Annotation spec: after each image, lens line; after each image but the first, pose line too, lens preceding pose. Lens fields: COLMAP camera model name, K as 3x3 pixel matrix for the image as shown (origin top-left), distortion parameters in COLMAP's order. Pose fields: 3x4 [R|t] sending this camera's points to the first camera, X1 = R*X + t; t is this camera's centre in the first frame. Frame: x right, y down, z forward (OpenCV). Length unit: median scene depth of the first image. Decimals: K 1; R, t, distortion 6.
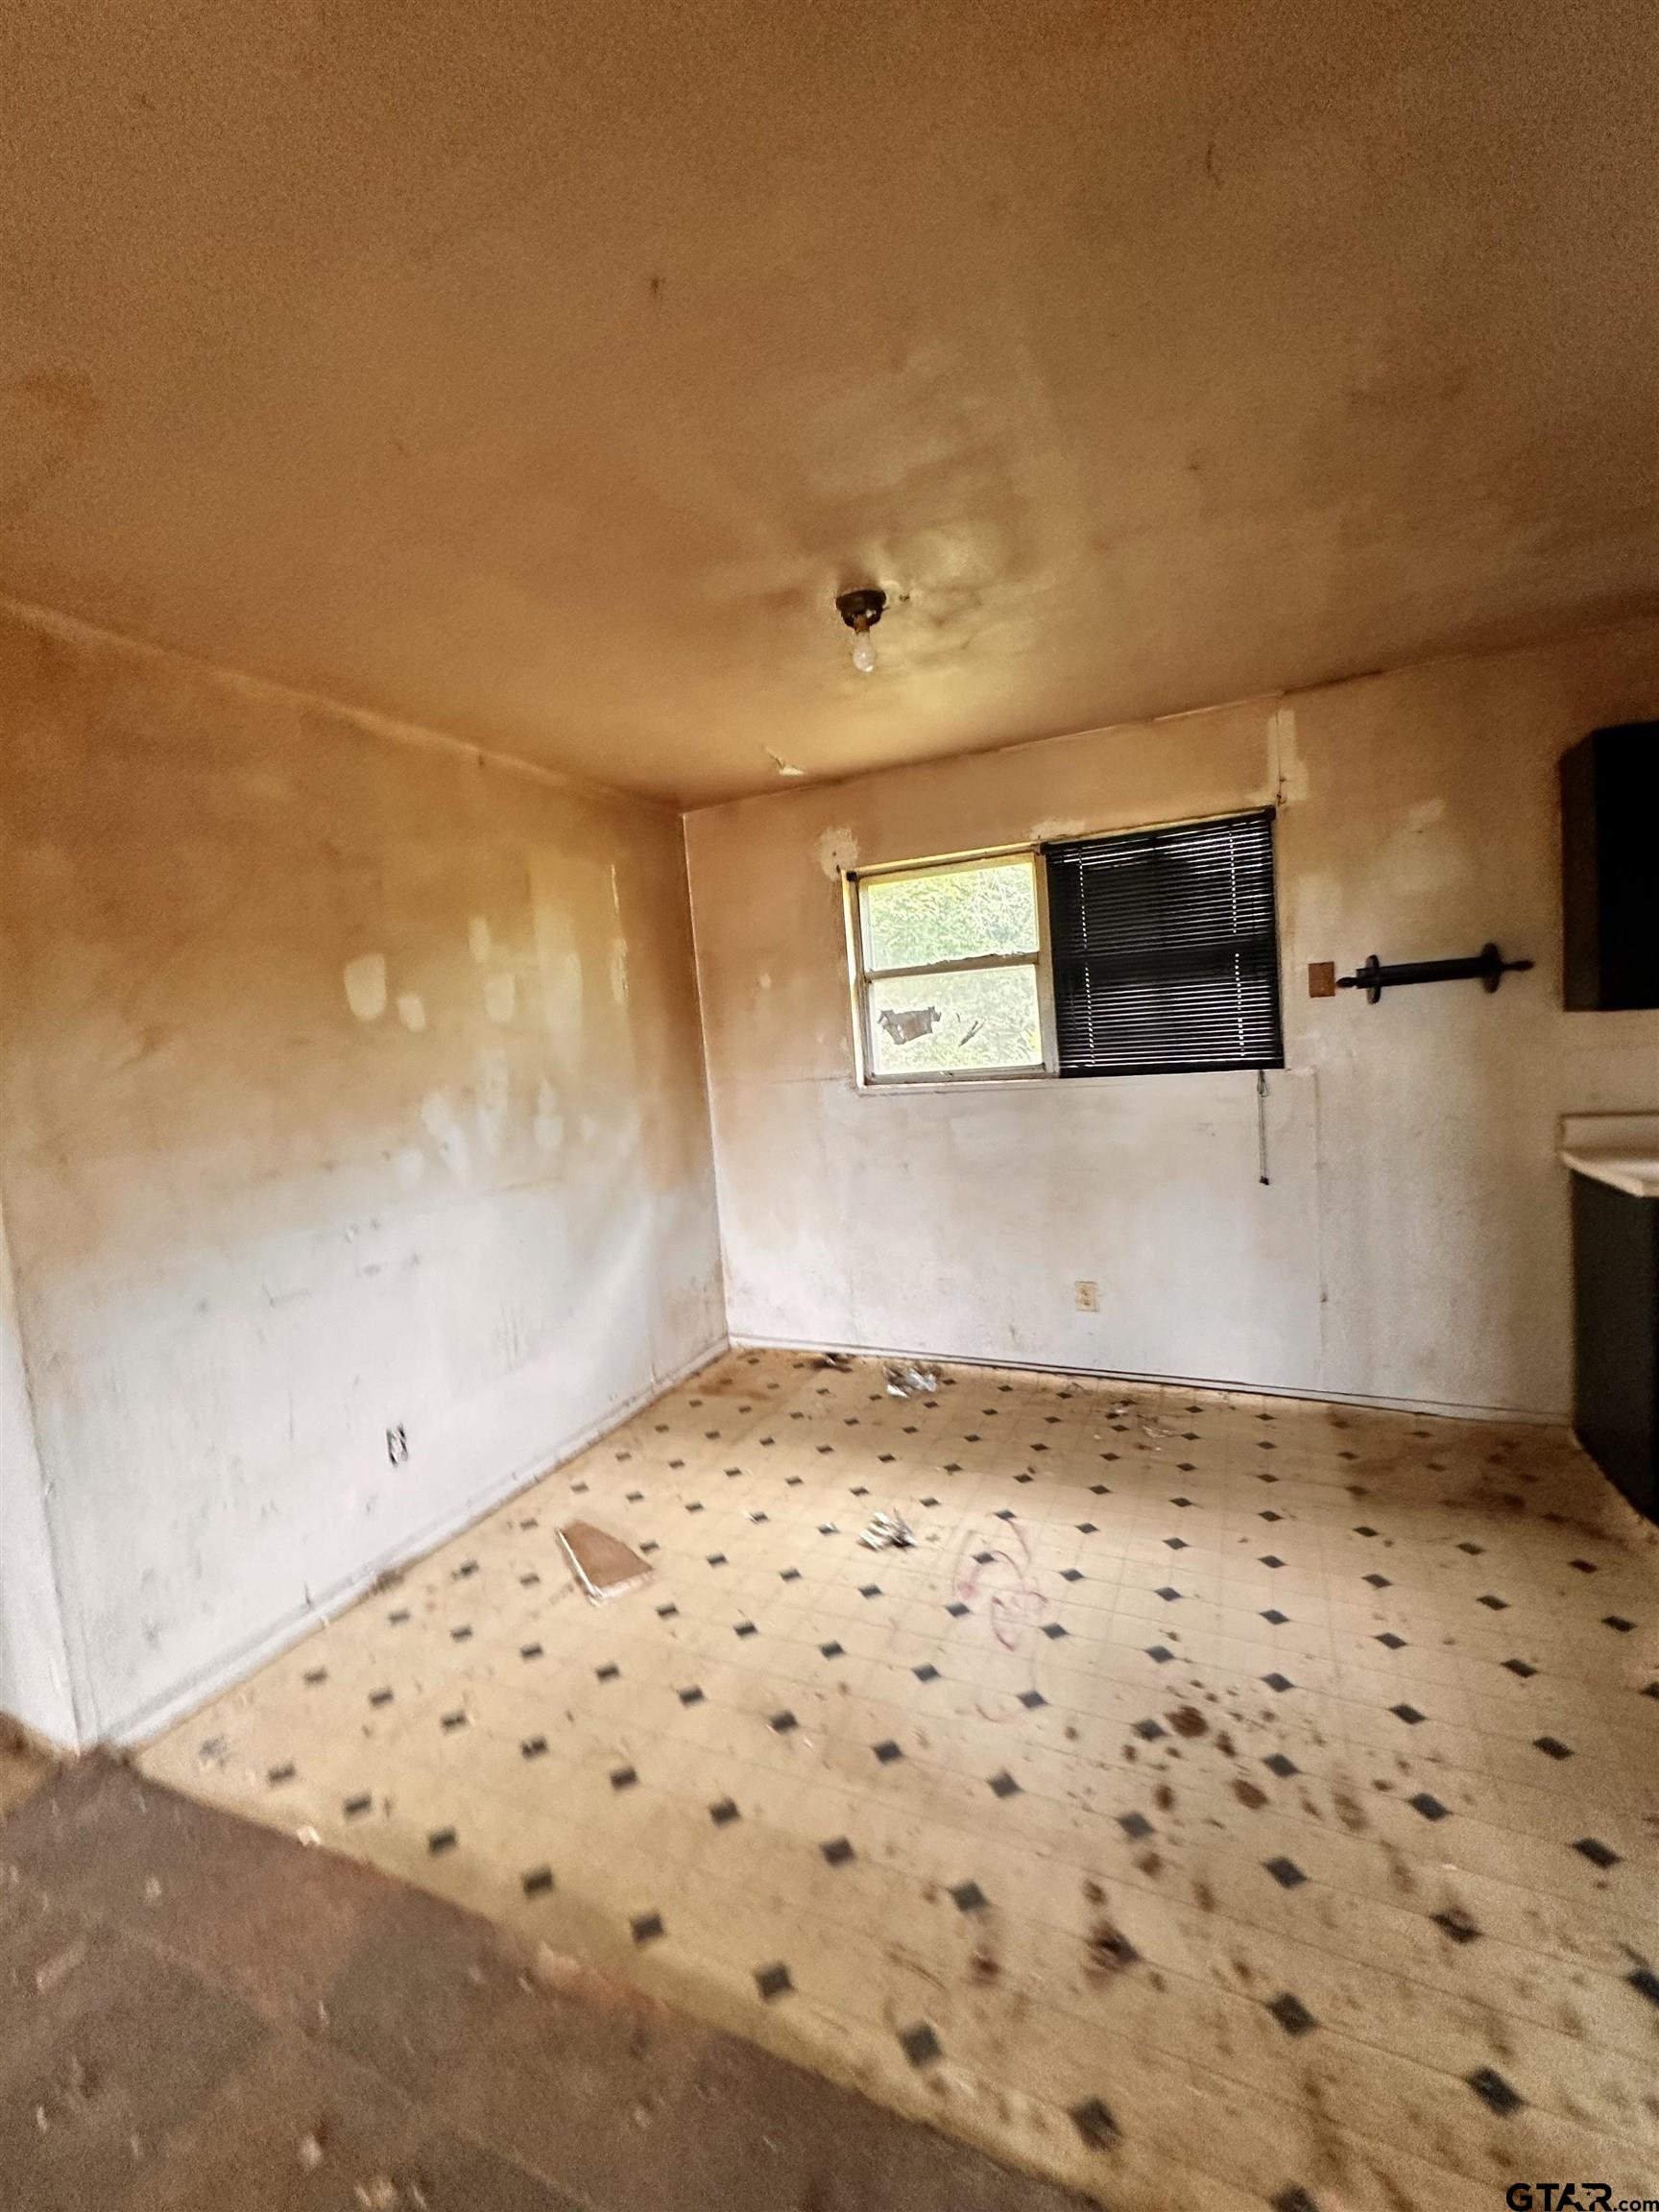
lens RADIAL K [[883.5, 0, 833.6], [0, 883.5, 1107.5], [0, 0, 1]] dist [0.000478, -0.000044]
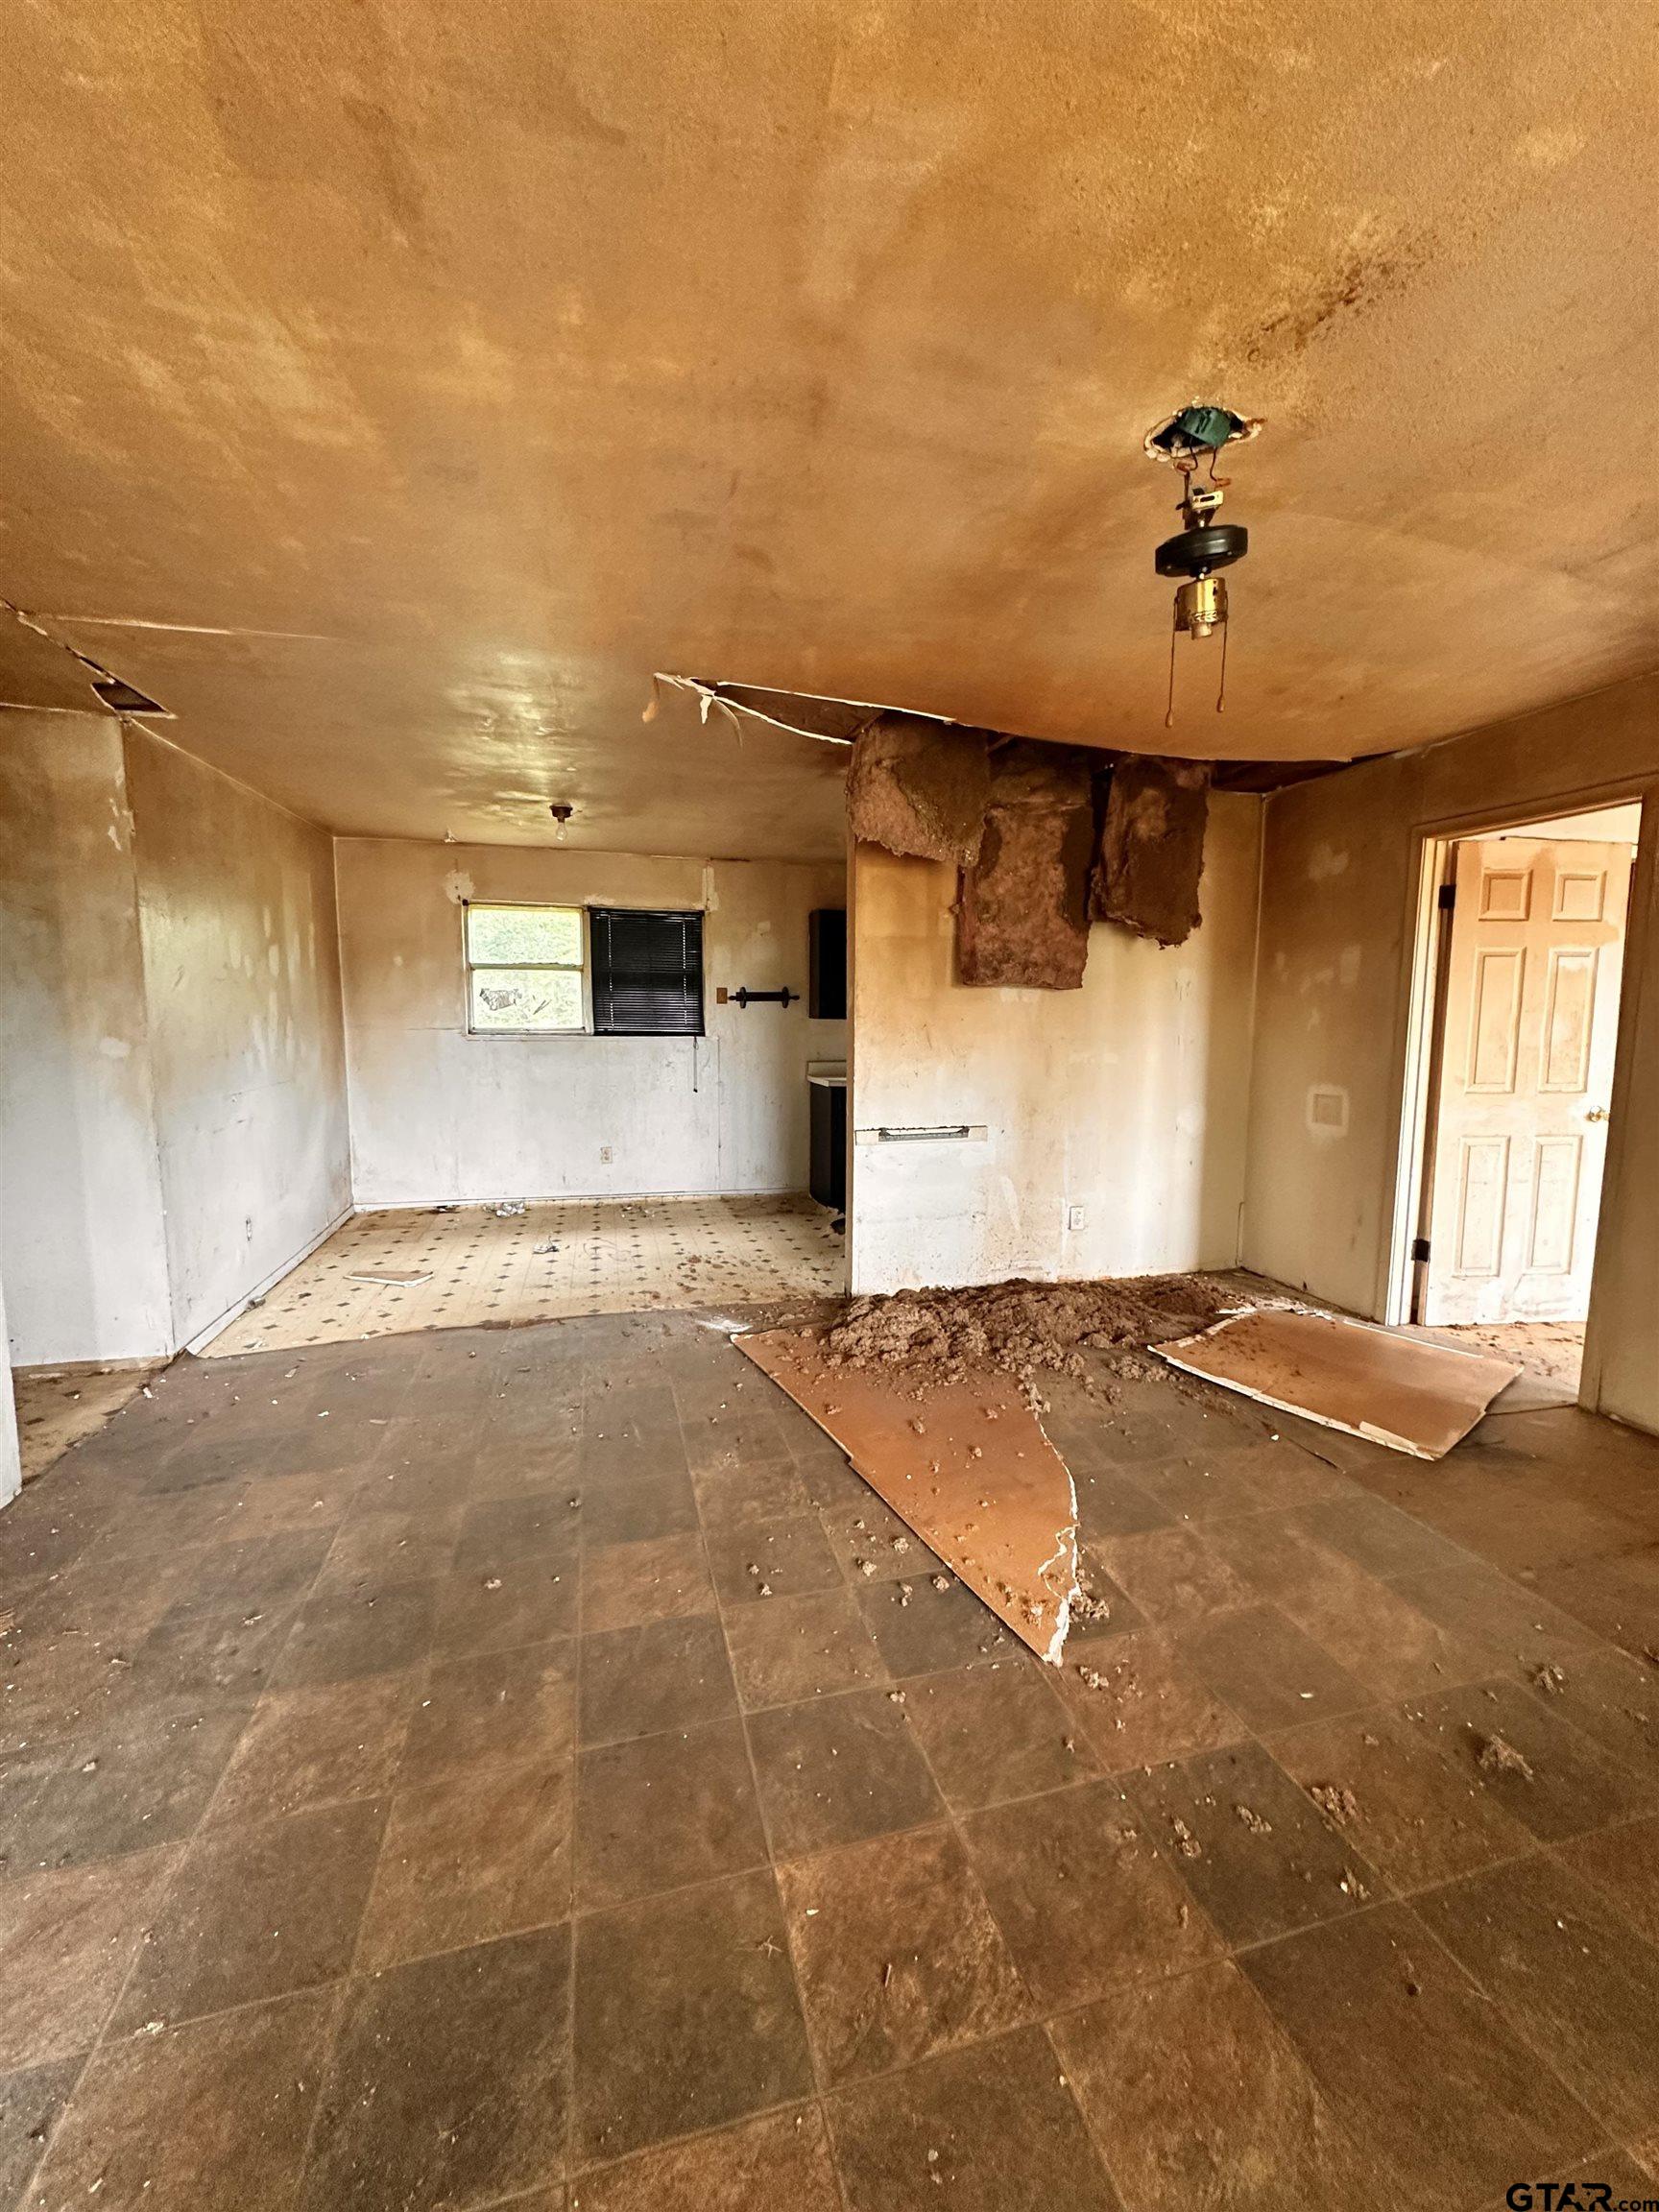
lens RADIAL K [[883.5, 0, 833.8], [0, 883.5, 1103.7], [0, 0, 1]] dist [0.000478, -0.000044]
pose [[0.765282, 0.011102, 0.643599, -0.609860], [-0.016890, 0.999853, 0.002836, 0.106083], [-0.643473, -0.013041, 0.765358, -0.808783]]
